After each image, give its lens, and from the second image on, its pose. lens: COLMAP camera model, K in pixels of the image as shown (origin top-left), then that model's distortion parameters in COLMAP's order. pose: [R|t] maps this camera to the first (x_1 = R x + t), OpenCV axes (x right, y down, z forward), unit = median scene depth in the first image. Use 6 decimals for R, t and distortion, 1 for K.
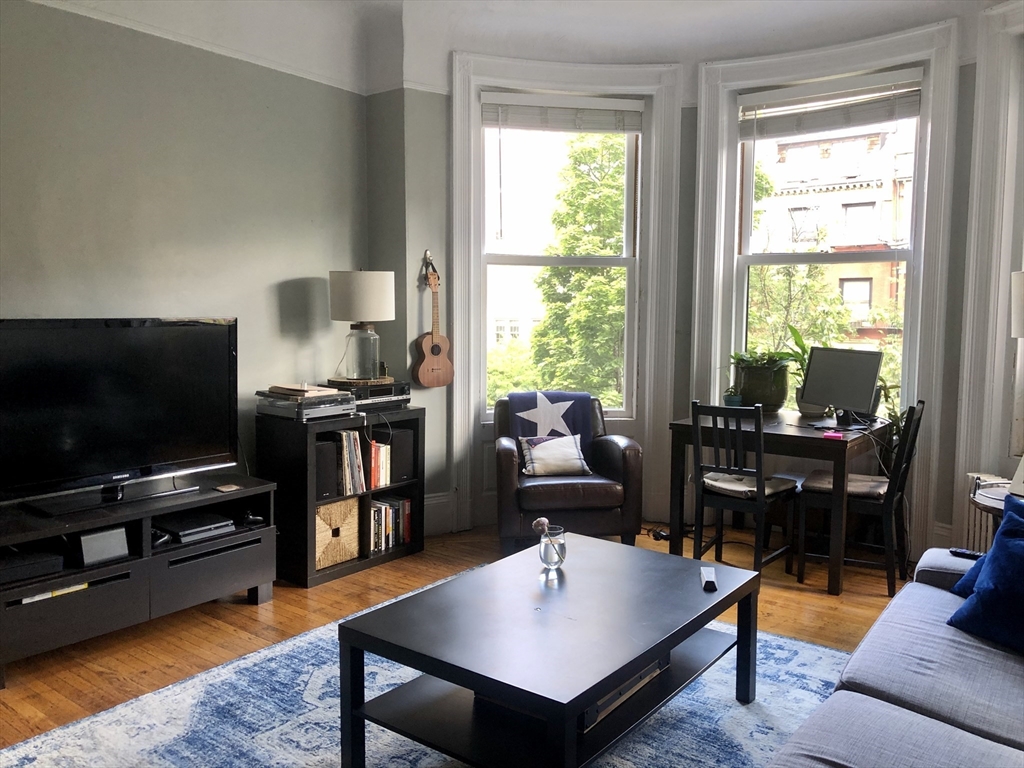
lens RADIAL K [[850.5, 0, 520.2], [0, 850.5, 376.1], [0, 0, 1]] dist [0.061713, -0.071467]
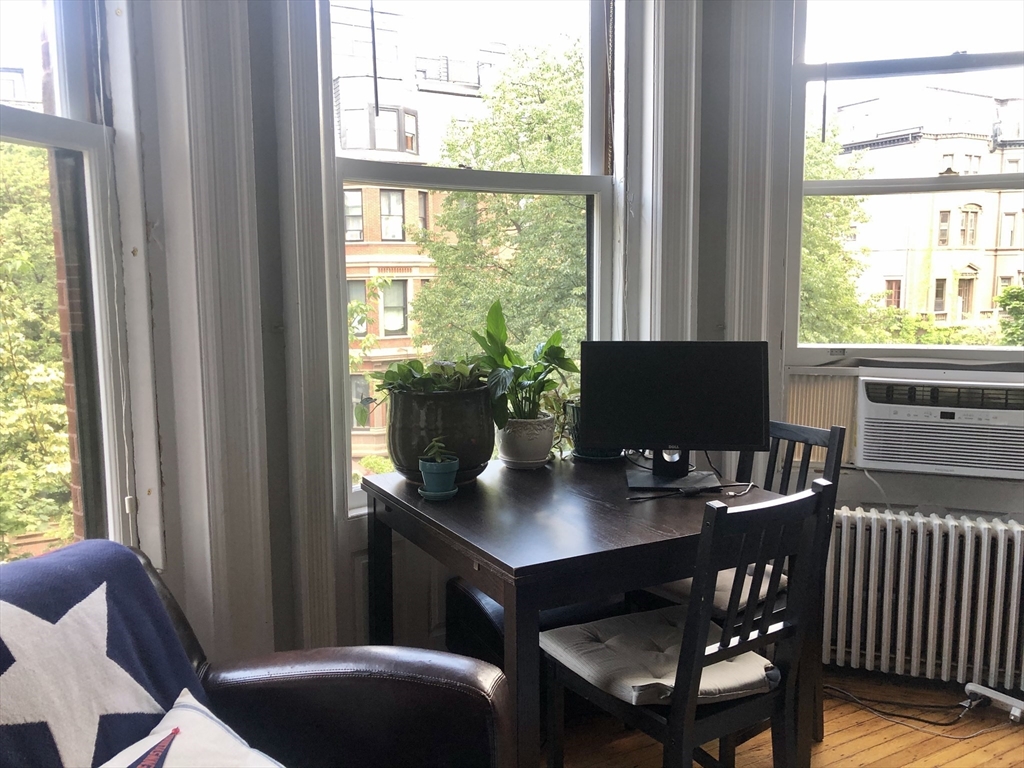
lens RADIAL K [[850.5, 0, 513.3], [0, 850.5, 379.0], [0, 0, 1]] dist [0.061713, -0.071467]
pose [[0.406687, -0.115230, 0.906271, -0.152991], [0.087215, 0.992380, 0.087040, -0.059450], [-0.909395, 0.043643, 0.413638, 0.801761]]
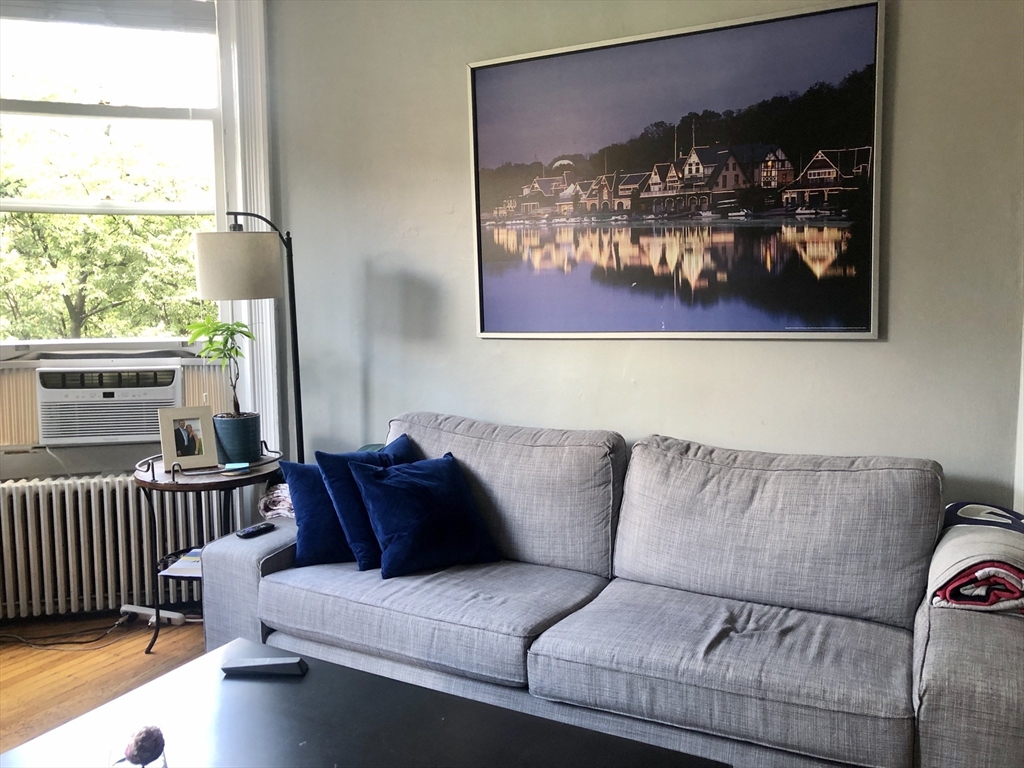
lens RADIAL K [[850.5, 0, 508.6], [0, 850.5, 368.3], [0, 0, 1]] dist [0.061713, -0.071467]
pose [[-0.165106, -0.100489, 0.981143, -0.270878], [0.090100, 0.989099, 0.116466, -0.033447], [-0.982152, 0.107630, -0.154252, 0.548233]]
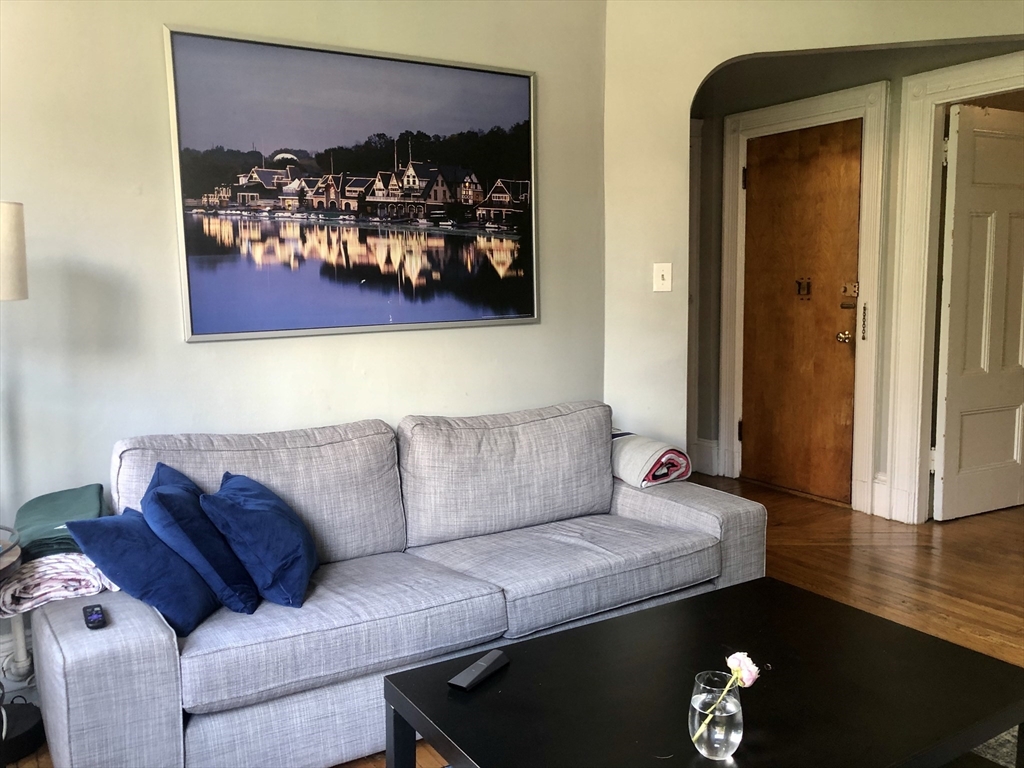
lens RADIAL K [[850.5, 0, 513.1], [0, 850.5, 382.3], [0, 0, 1]] dist [0.061713, -0.071467]
pose [[-0.934043, -0.039866, 0.354928, -0.013803], [0.032422, 0.980184, 0.195420, -0.063048], [-0.355685, 0.194038, -0.914242, 0.945184]]
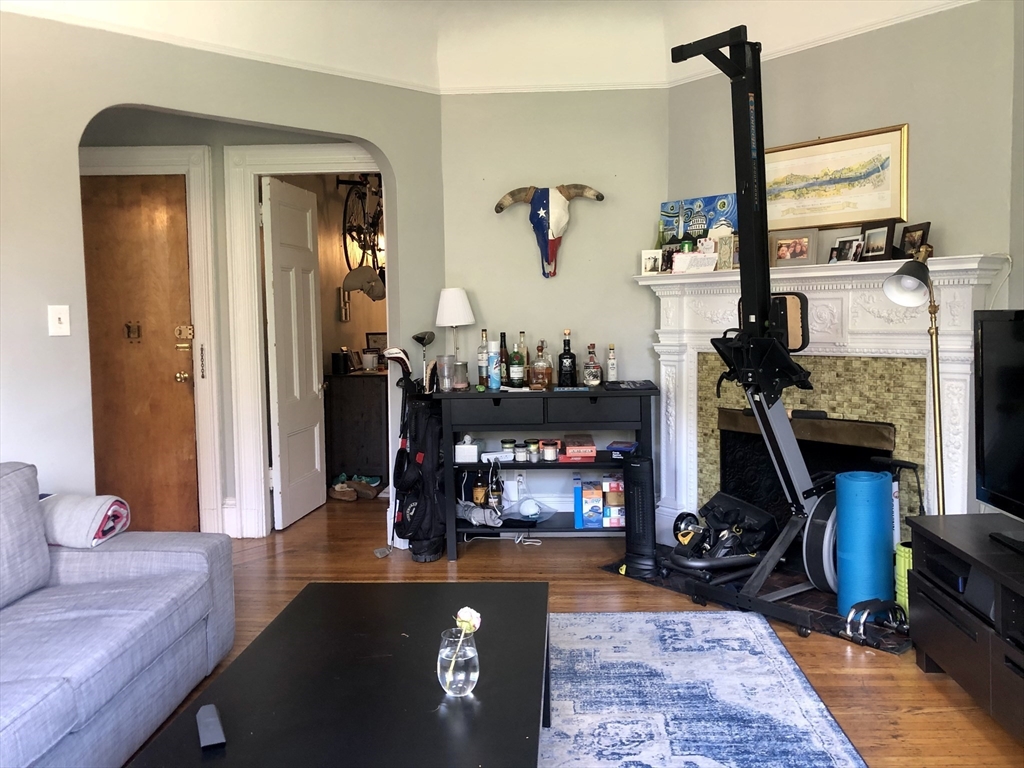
lens RADIAL K [[850.5, 0, 513.6], [0, 850.5, 377.8], [0, 0, 1]] dist [0.061713, -0.071467]
pose [[-0.834346, 0.044235, -0.549463, 0.225980], [-0.038167, 0.989747, 0.137636, -0.067119], [0.549917, 0.135807, -0.824104, 0.981682]]
